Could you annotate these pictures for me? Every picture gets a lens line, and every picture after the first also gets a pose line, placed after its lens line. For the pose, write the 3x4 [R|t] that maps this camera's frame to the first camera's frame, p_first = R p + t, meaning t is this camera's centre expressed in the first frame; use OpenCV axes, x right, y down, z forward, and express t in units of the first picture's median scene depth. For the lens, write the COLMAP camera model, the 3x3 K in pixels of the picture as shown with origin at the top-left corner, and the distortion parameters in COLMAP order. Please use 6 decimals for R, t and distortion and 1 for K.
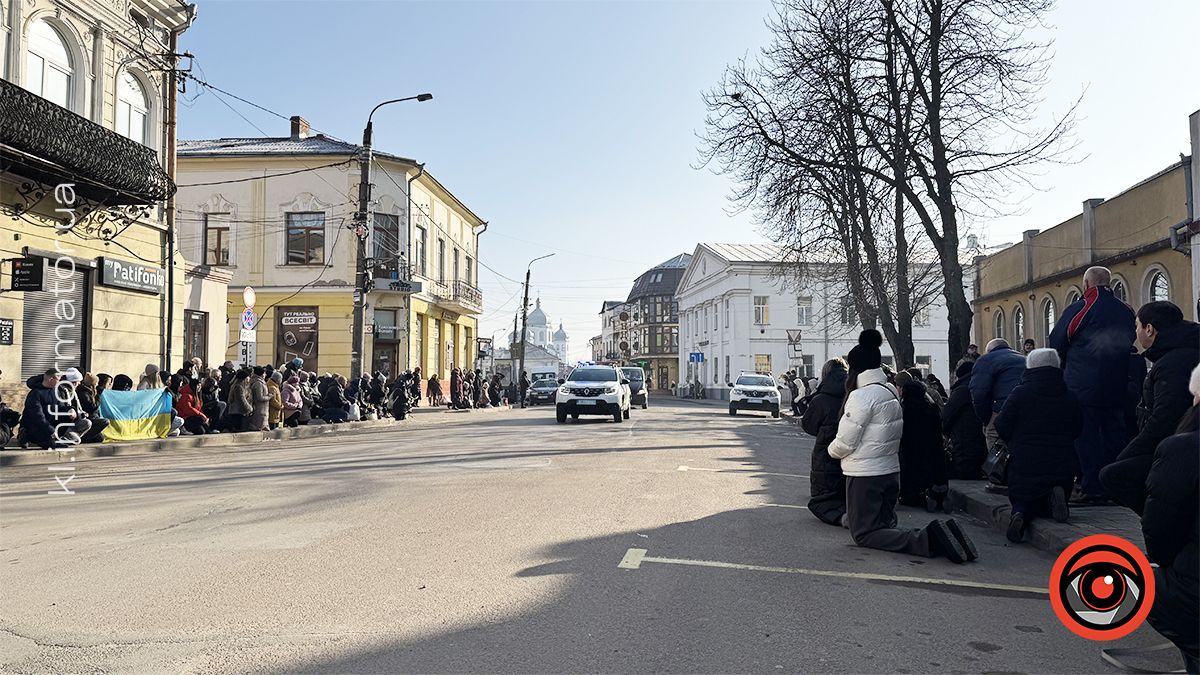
lens RADIAL K [[815.9, 0, 600.0], [0, 815.9, 337.5], [0, 0, 1]] dist [0.101962, -0.132460]
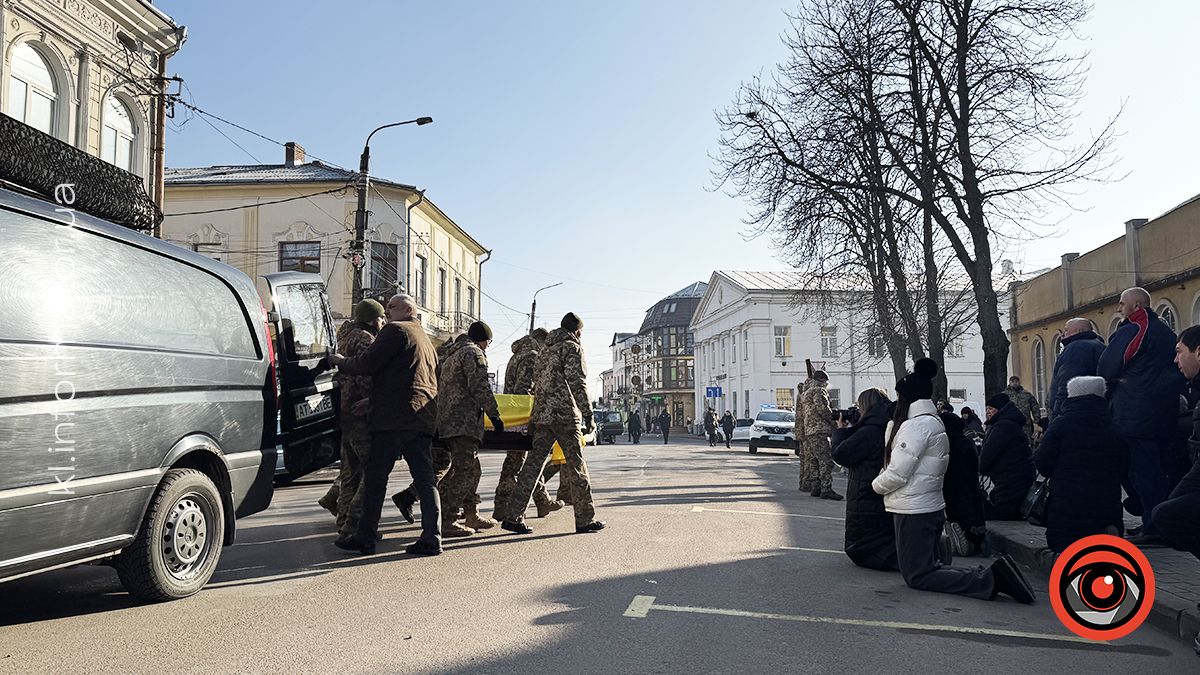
lens RADIAL K [[863.8, 0, 596.1], [0, 863.8, 340.3], [0, 0, 1]] dist [0.120773, -0.171649]
pose [[0.999826, -0.007314, -0.017164, 0.001822], [0.006682, 0.999309, -0.036566, 0.001460], [0.017419, 0.036445, 0.999184, 0.002907]]
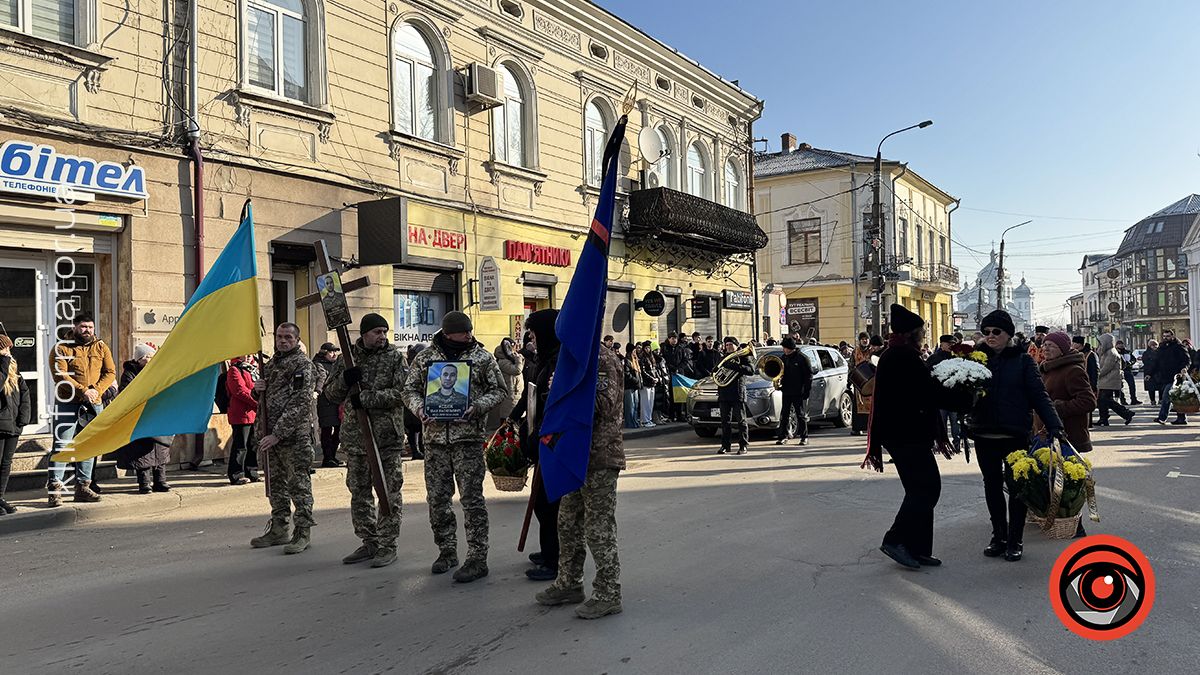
lens RADIAL K [[863.8, 0, 596.1], [0, 863.8, 340.3], [0, 0, 1]] dist [0.120773, -0.171649]
pose [[0.879243, -0.025215, -0.475705, -0.034293], [0.047561, 0.998255, 0.034993, -0.045539], [0.473993, -0.053393, 0.878908, -0.327917]]
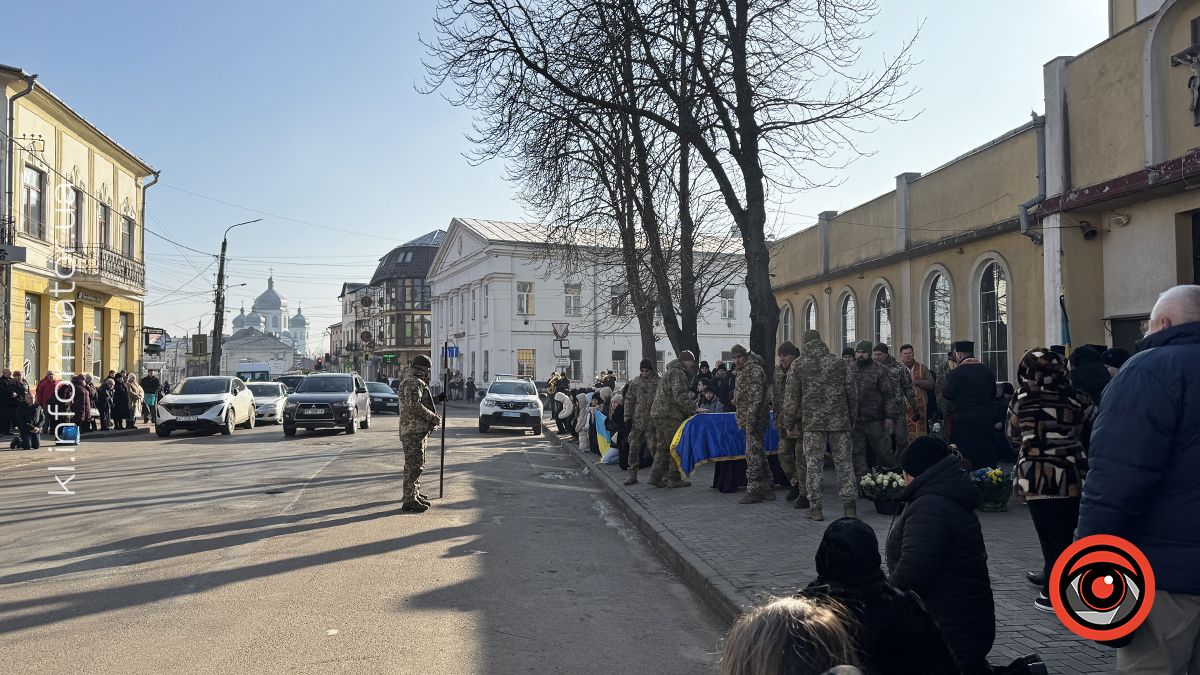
lens RADIAL K [[863.8, 0, 596.1], [0, 863.8, 340.3], [0, 0, 1]] dist [0.120773, -0.171649]
pose [[0.963158, 0.006262, 0.268865, 0.053691], [-0.011069, 0.999805, 0.016367, -0.009780], [-0.268710, -0.018740, 0.963039, 0.217670]]
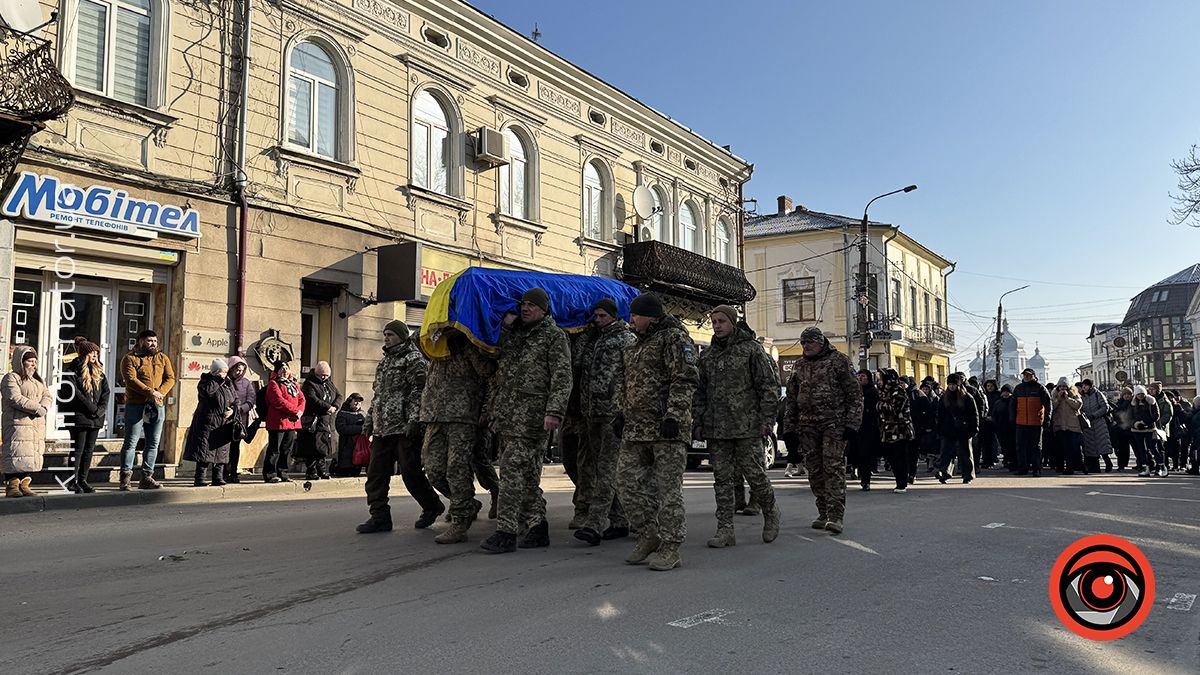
lens RADIAL K [[890.3, 0, 585.8], [0, 890.3, 329.8], [0, 0, 1]] dist [0.158992, -0.264484]
pose [[0.873451, -0.049830, -0.484355, 0.010495], [0.029357, 0.998329, -0.049767, -0.024226], [0.486026, 0.029249, 0.873455, -0.397003]]
